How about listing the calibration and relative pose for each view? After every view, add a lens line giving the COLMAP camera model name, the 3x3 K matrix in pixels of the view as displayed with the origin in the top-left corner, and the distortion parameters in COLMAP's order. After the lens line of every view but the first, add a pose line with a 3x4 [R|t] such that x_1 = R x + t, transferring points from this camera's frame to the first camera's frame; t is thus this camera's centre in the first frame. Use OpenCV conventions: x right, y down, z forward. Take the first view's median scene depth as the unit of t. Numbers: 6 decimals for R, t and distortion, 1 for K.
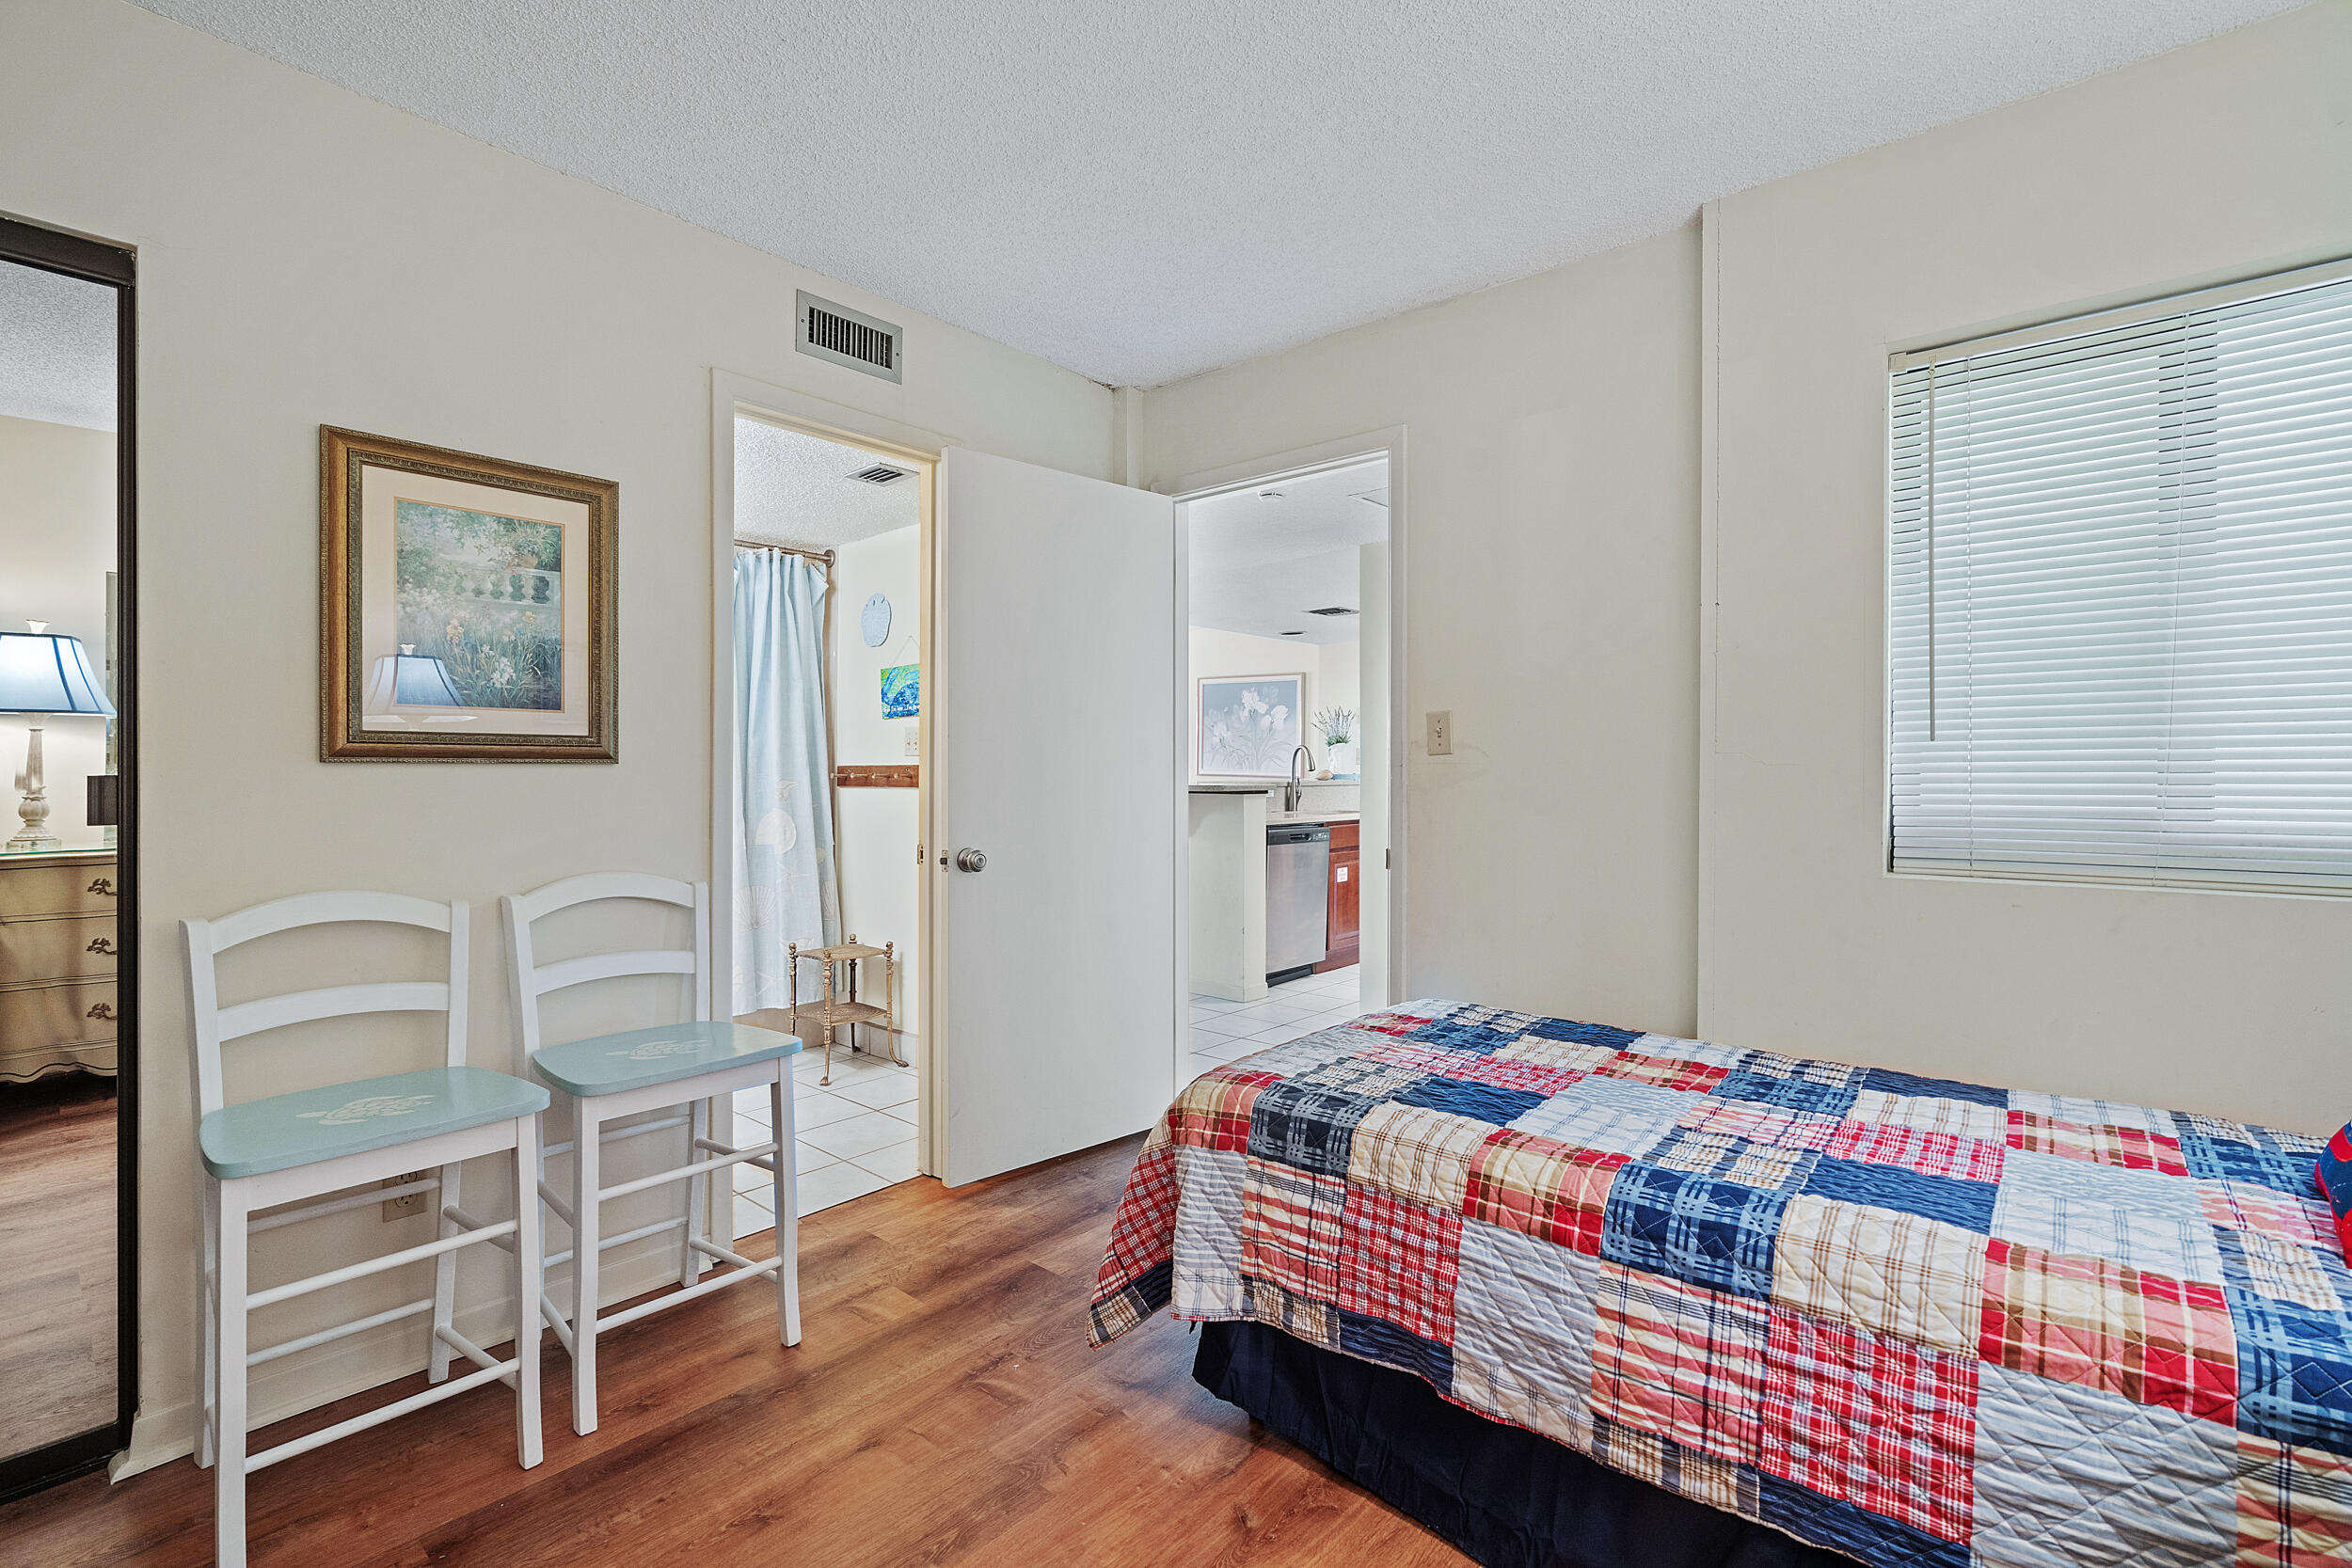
lens RADIAL K [[1067.8, 0, 1179.0], [0, 1067.8, 762.3], [0, 0, 1]] dist [-0.003619, 0.000278]
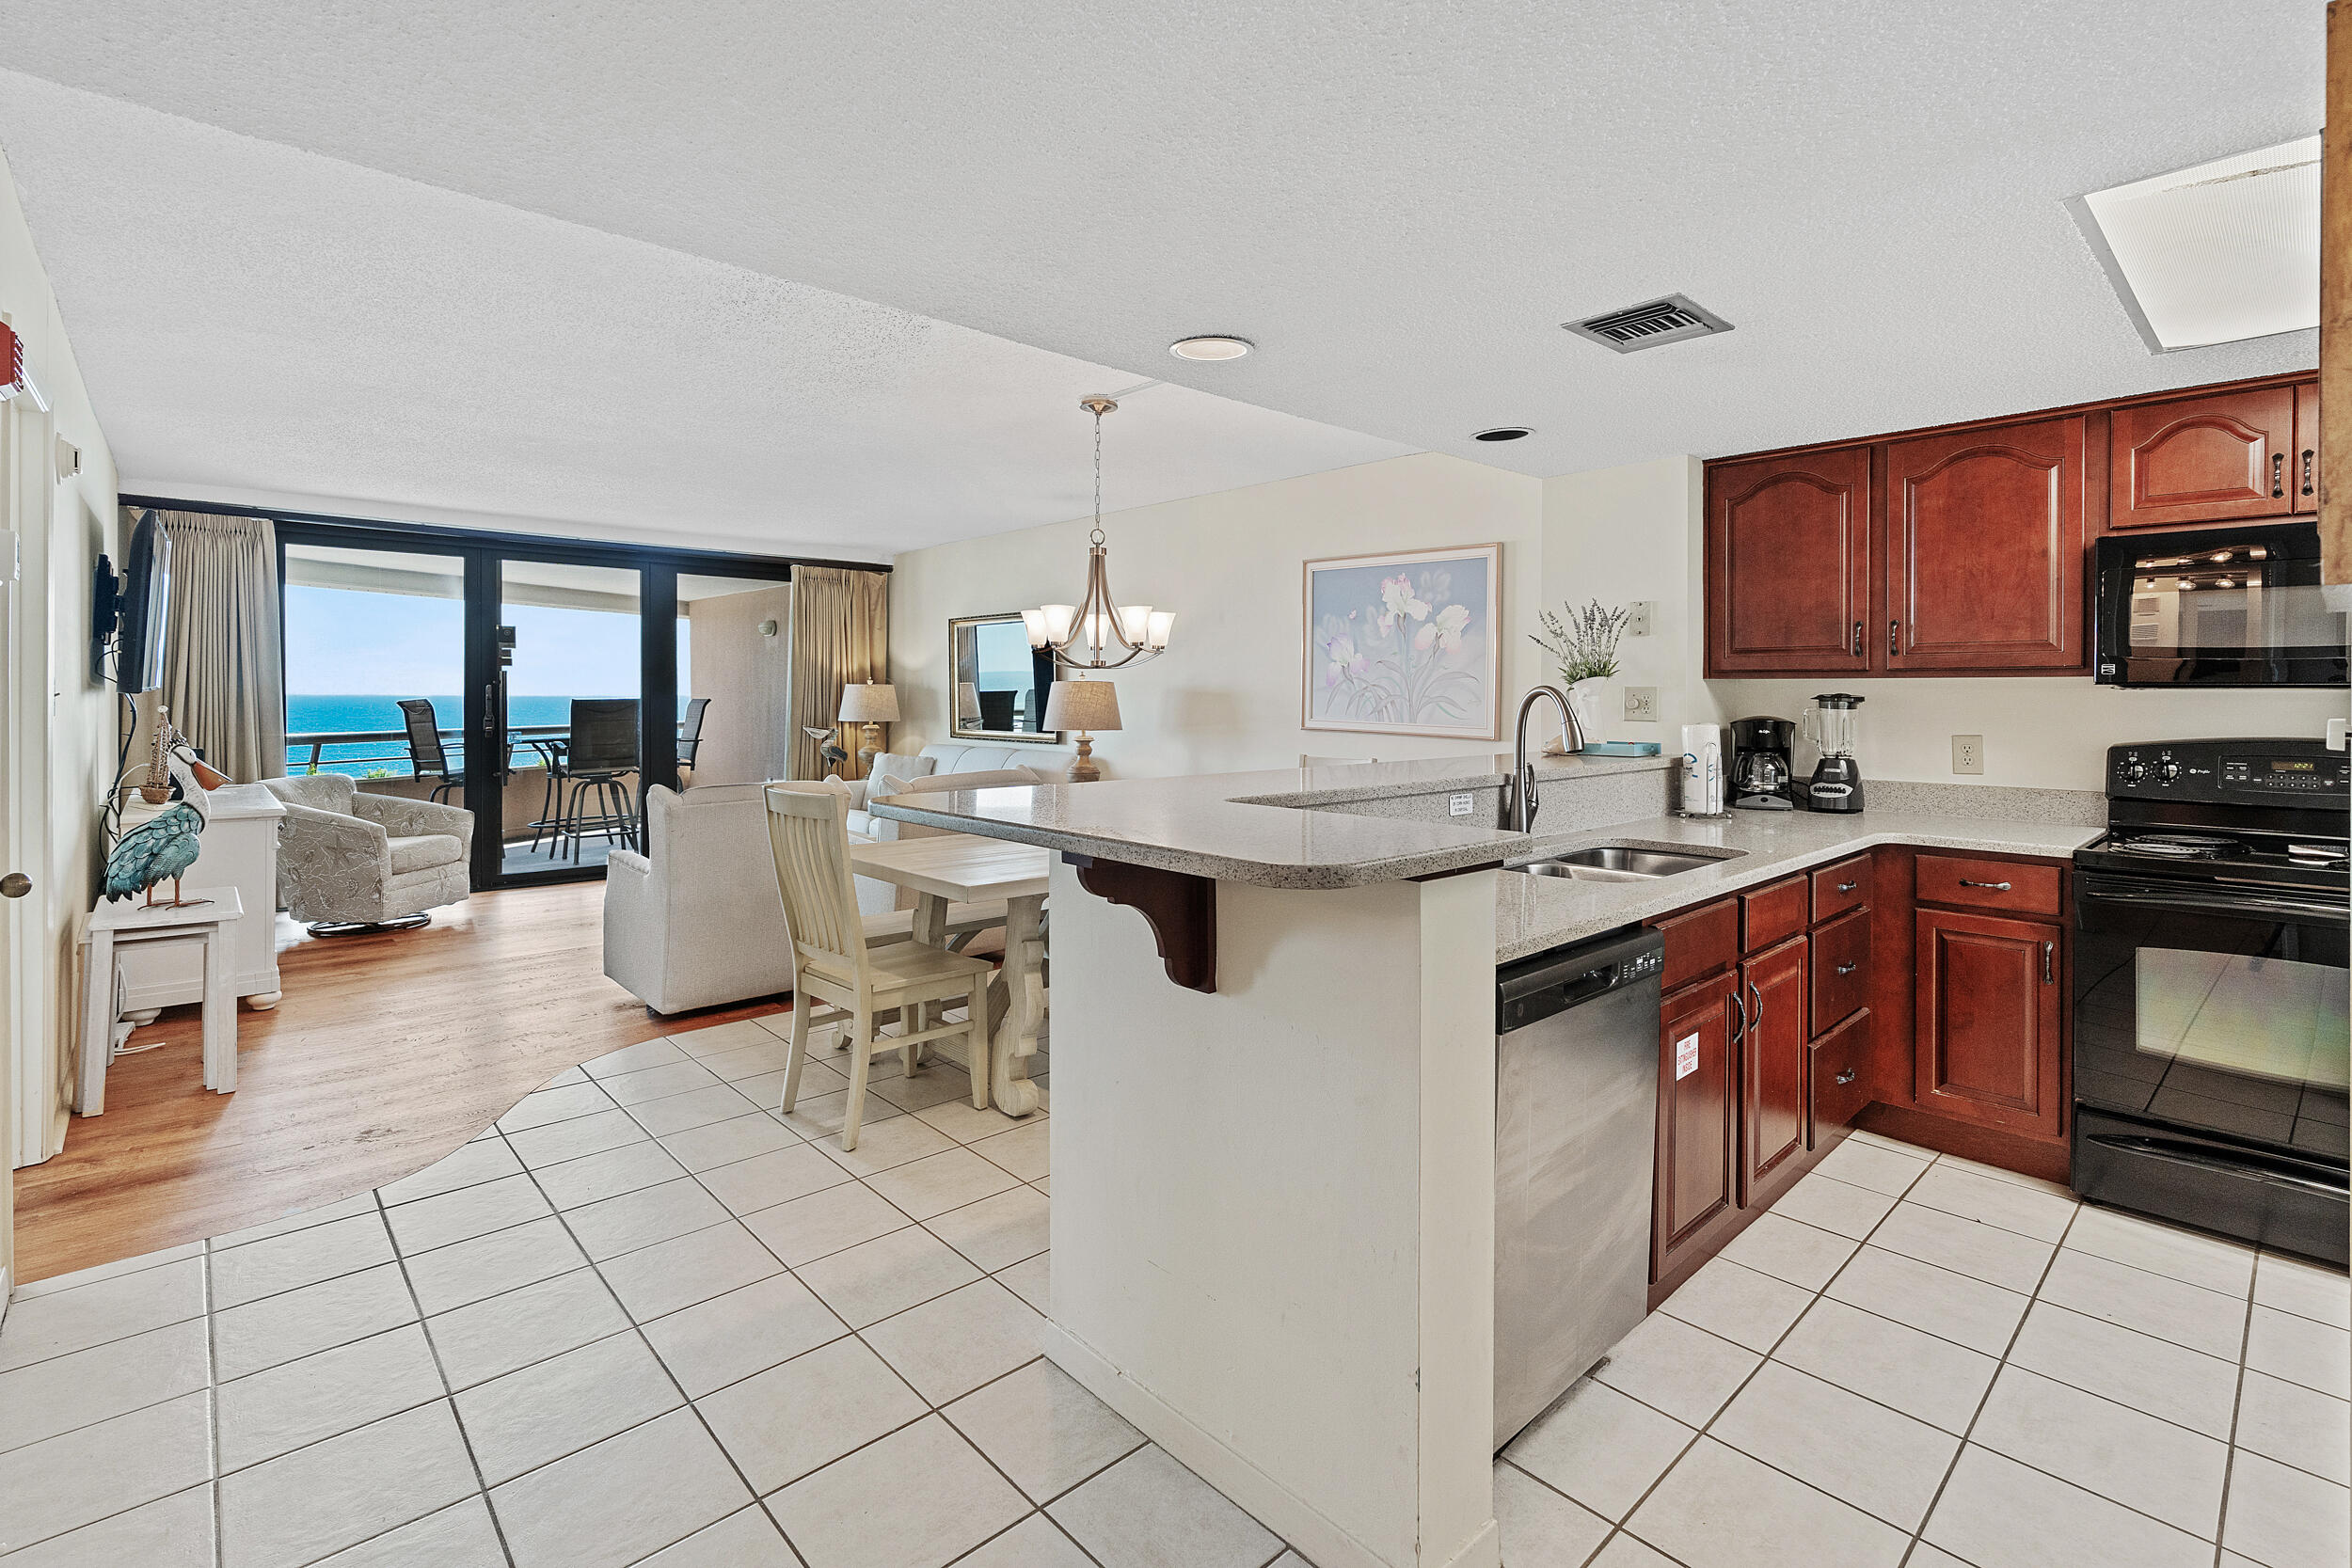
lens RADIAL K [[1073.6, 0, 1182.2], [0, 1073.6, 704.3], [0, 0, 1]] dist [-0.004715, -0.000128]
pose [[0.993932, 0.006739, -0.109793, 0.017301], [-0.005117, 0.999874, 0.015047, -0.010103], [0.109881, -0.014394, 0.993841, 0.437267]]
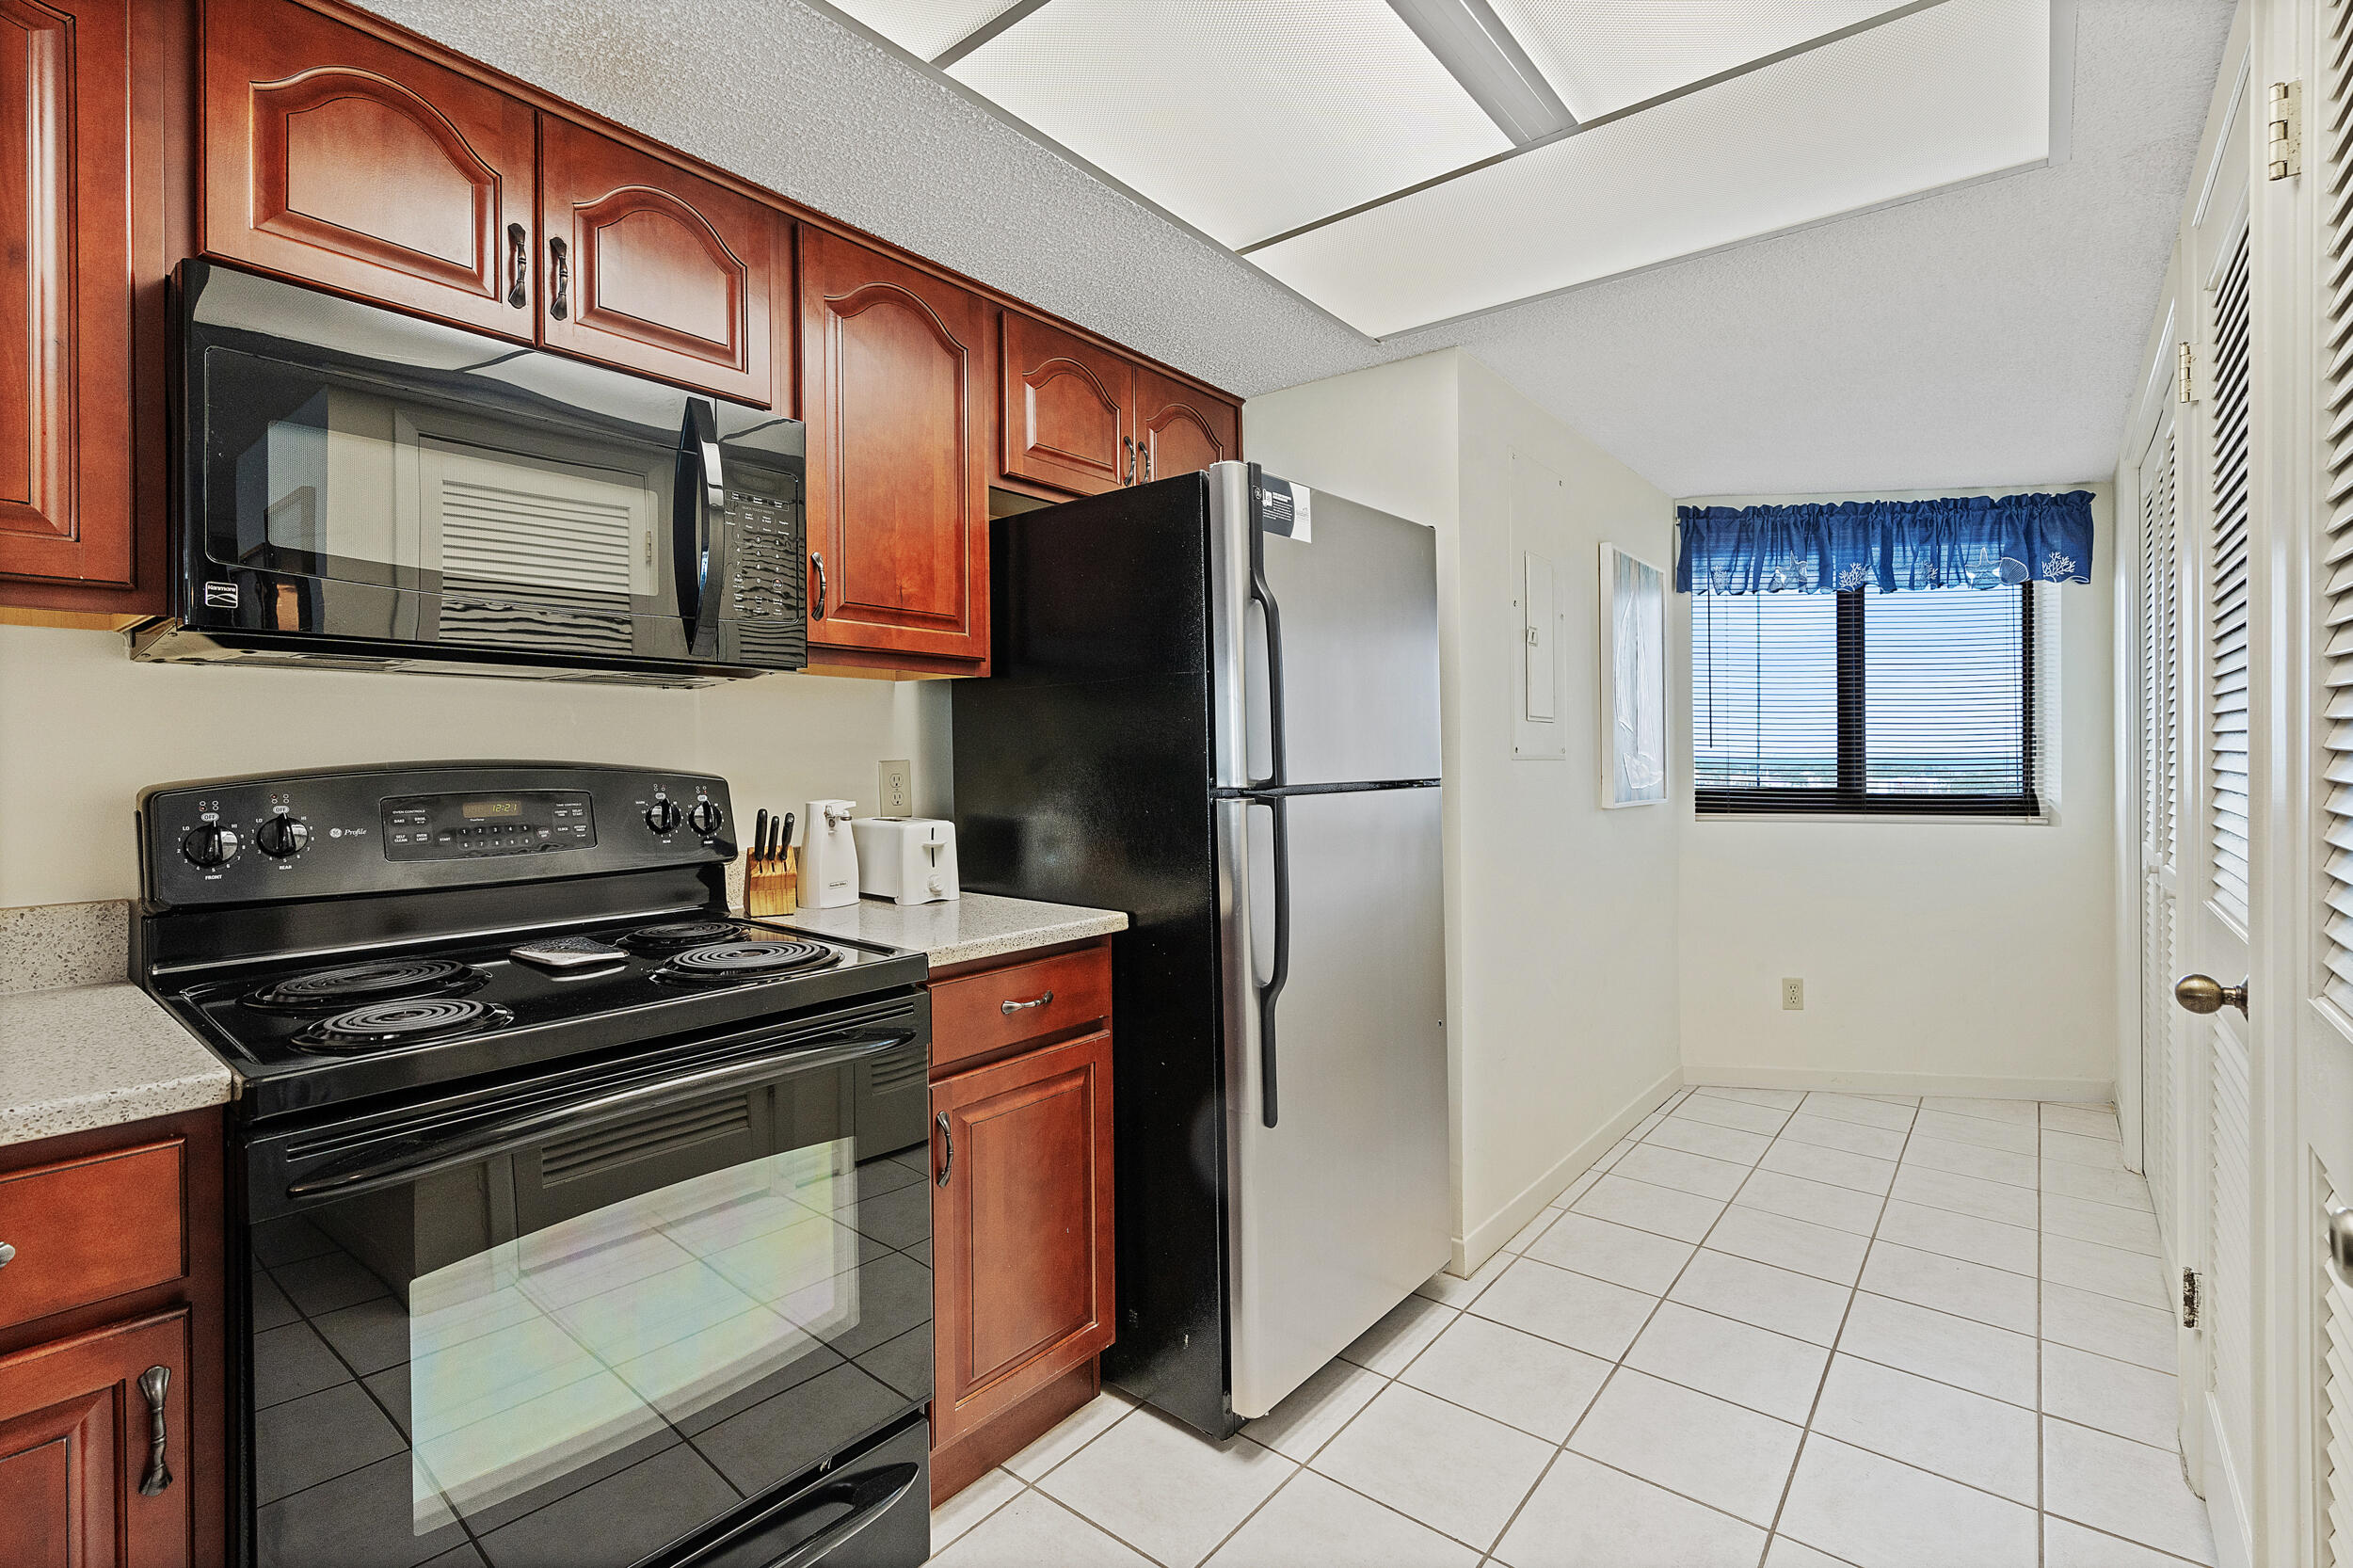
lens RADIAL K [[1077.7, 0, 1180.2], [0, 1077.7, 764.2], [0, 0, 1]] dist [-0.007600, 0.000442]
pose [[-0.028621, -0.005406, 0.999576, 0.125227], [-0.000559, 0.999985, 0.005392, 0.002491], [-0.999590, -0.000404, -0.028624, 0.674497]]
